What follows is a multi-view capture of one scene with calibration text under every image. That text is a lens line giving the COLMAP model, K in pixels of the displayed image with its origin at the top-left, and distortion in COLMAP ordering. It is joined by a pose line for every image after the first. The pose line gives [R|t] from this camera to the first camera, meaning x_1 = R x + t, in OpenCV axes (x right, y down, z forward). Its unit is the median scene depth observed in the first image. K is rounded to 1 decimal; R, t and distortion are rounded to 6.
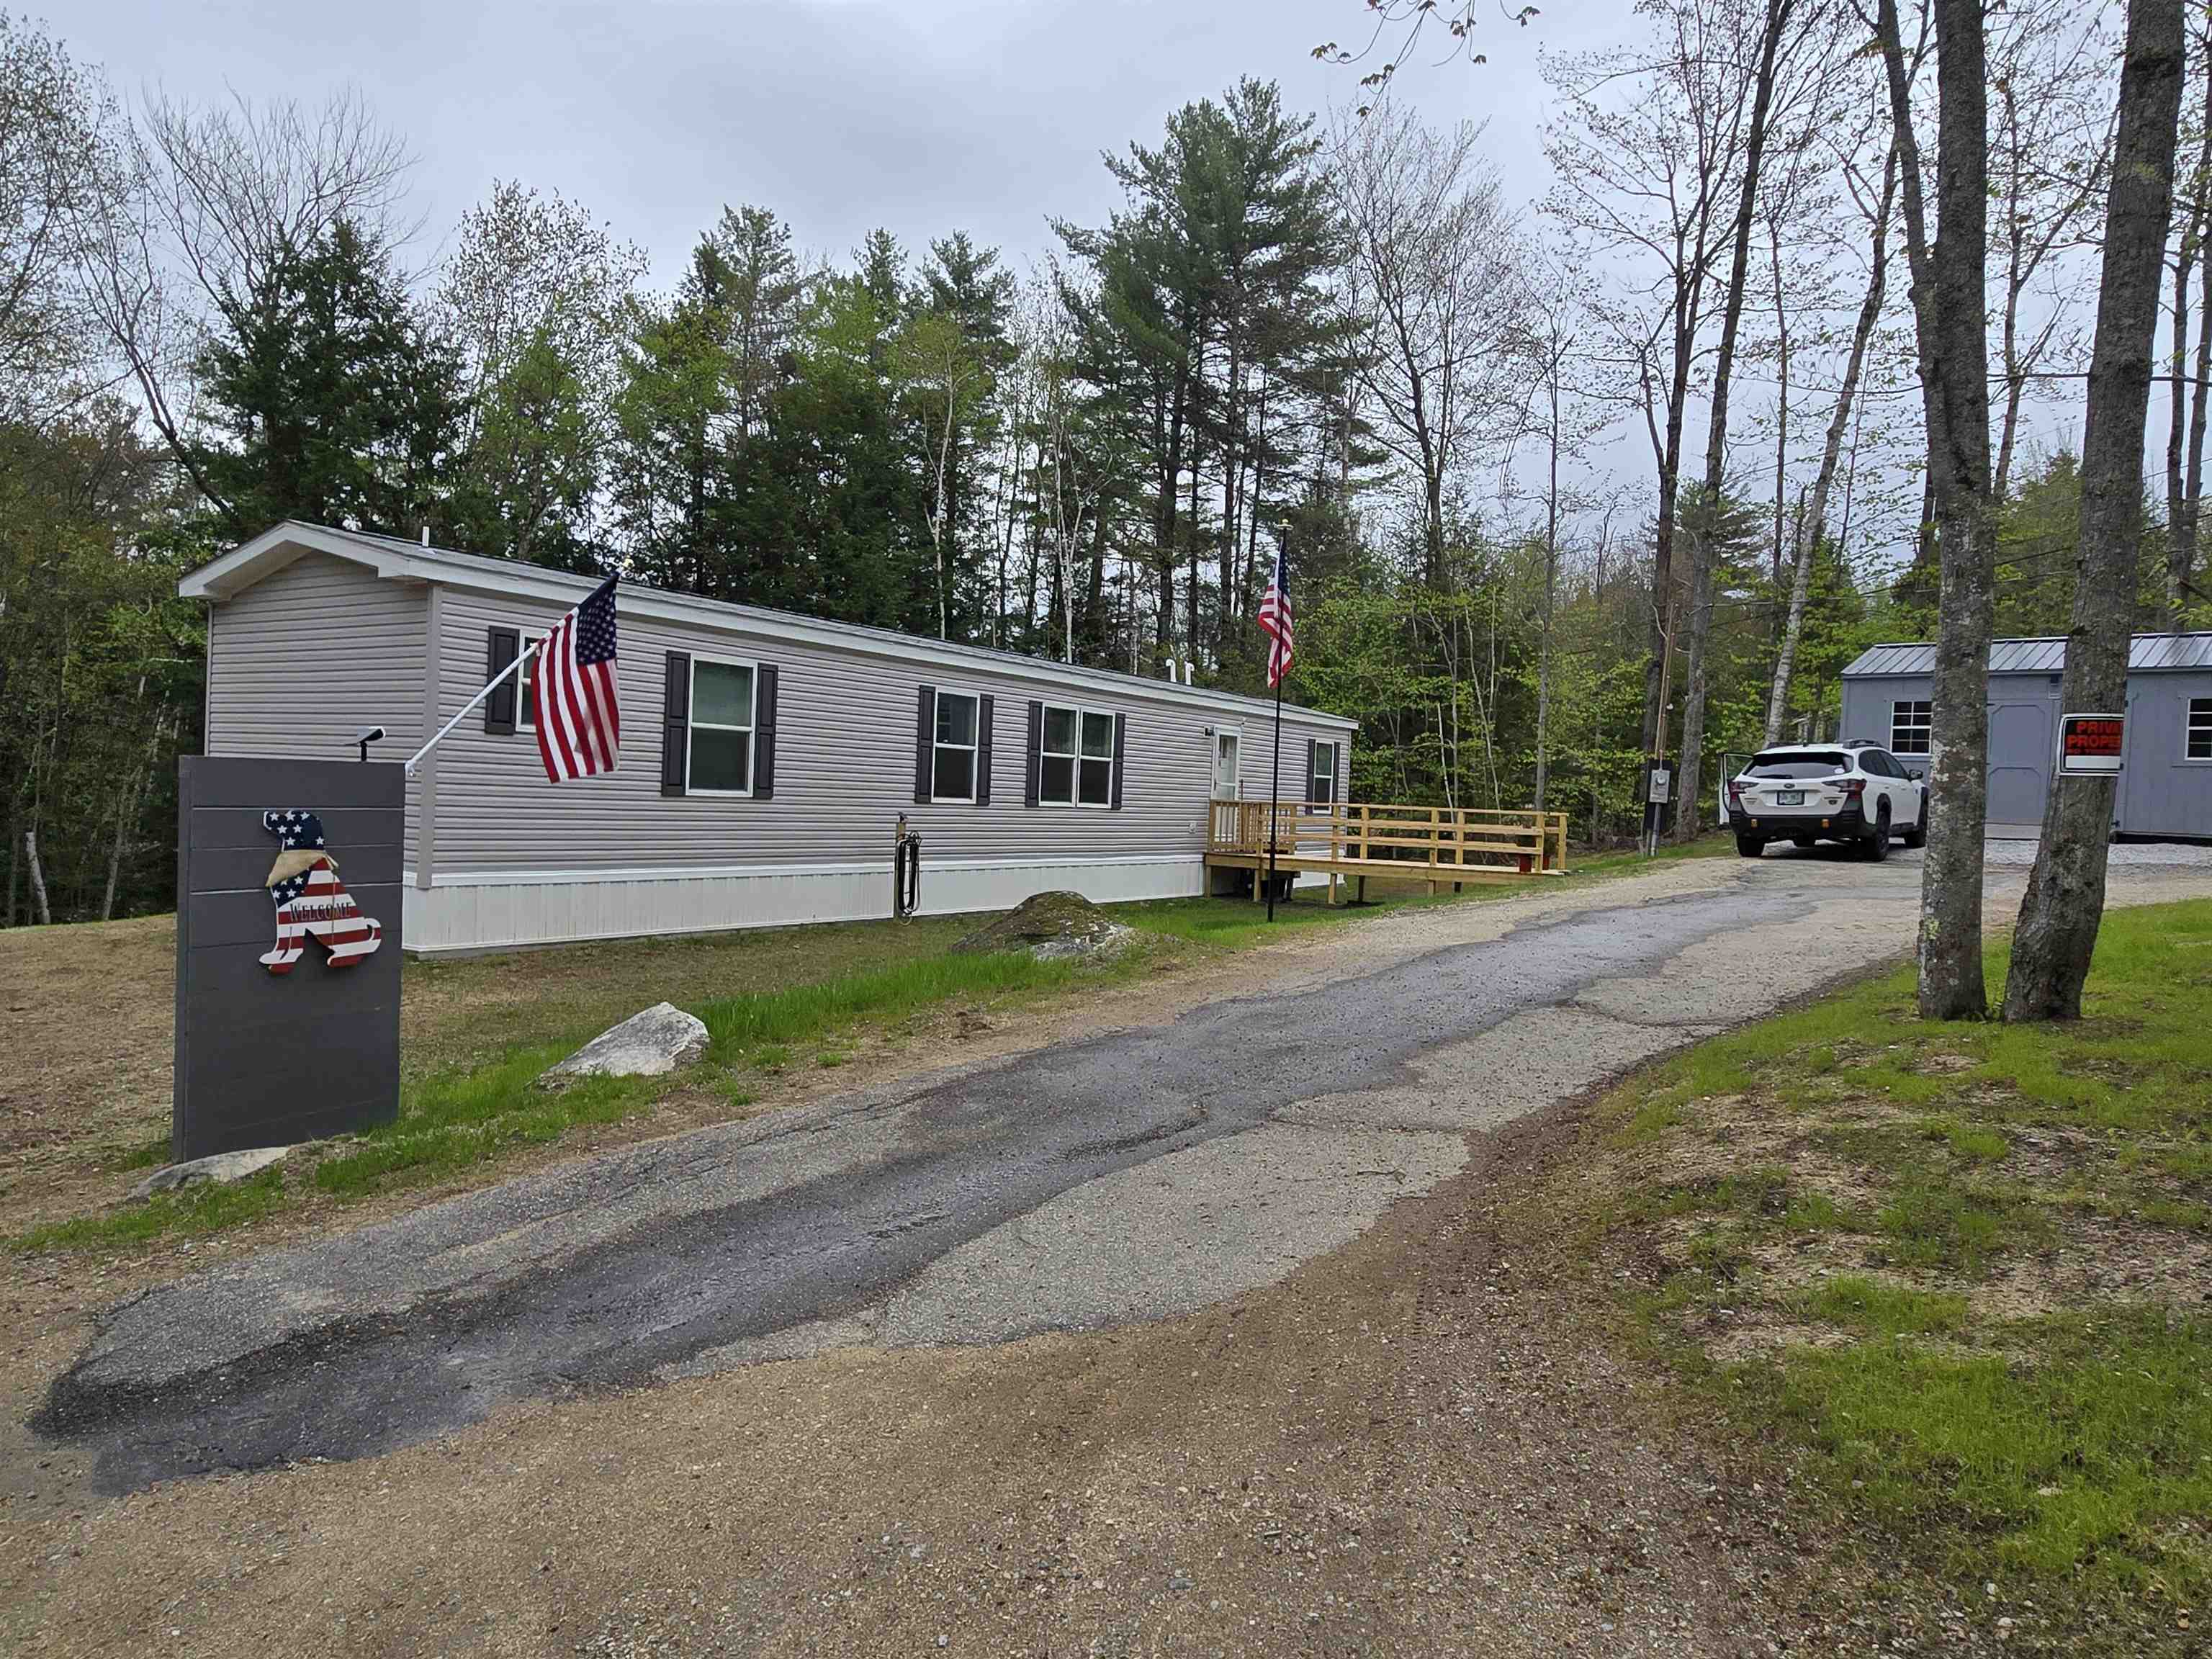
lens RADIAL K [[1358.5, 0, 1110.1], [0, 1358.5, 851.0], [0, 0, 1]] dist [-0.004562, 0.001624]
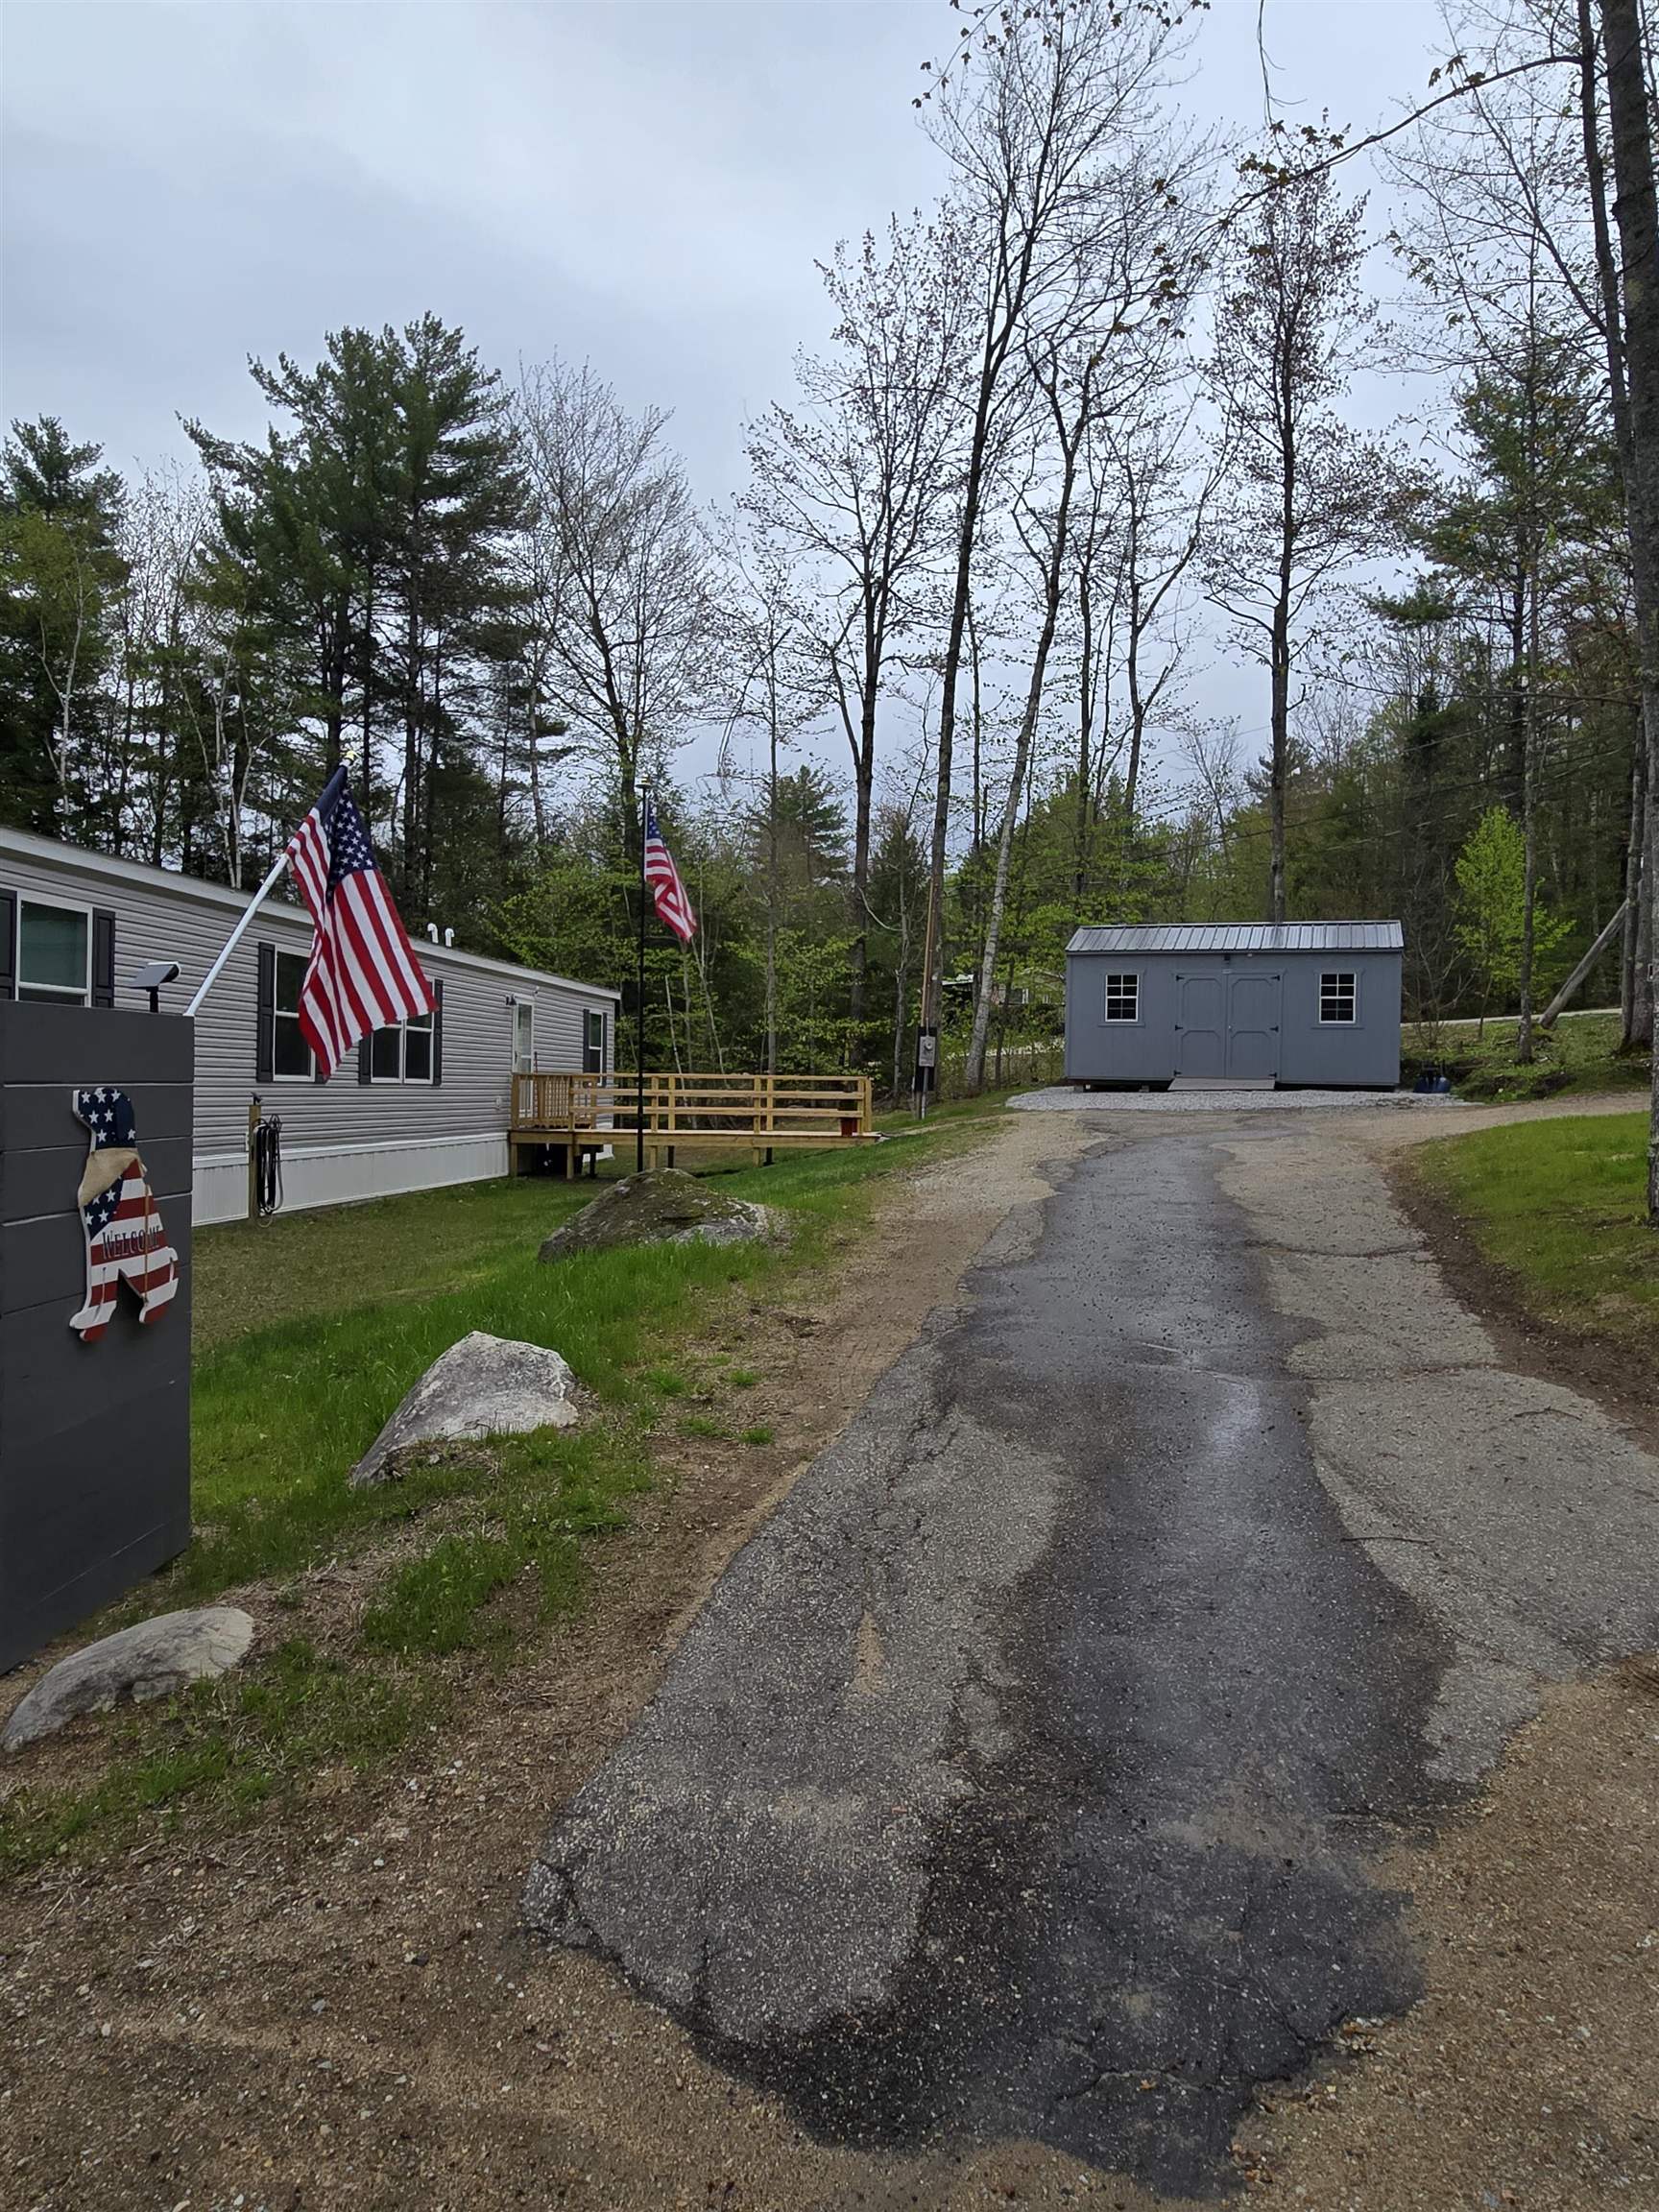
lens RADIAL K [[1351.1, 0, 829.5], [0, 1351.1, 1106.0], [0, 0, 1]] dist [-0.004500, 0.030316]
pose [[0.897582, -0.033323, 0.439587, -0.148793], [0.039926, 0.999186, -0.005780, -0.000965], [-0.439036, 0.022740, 0.898182, 0.069718]]
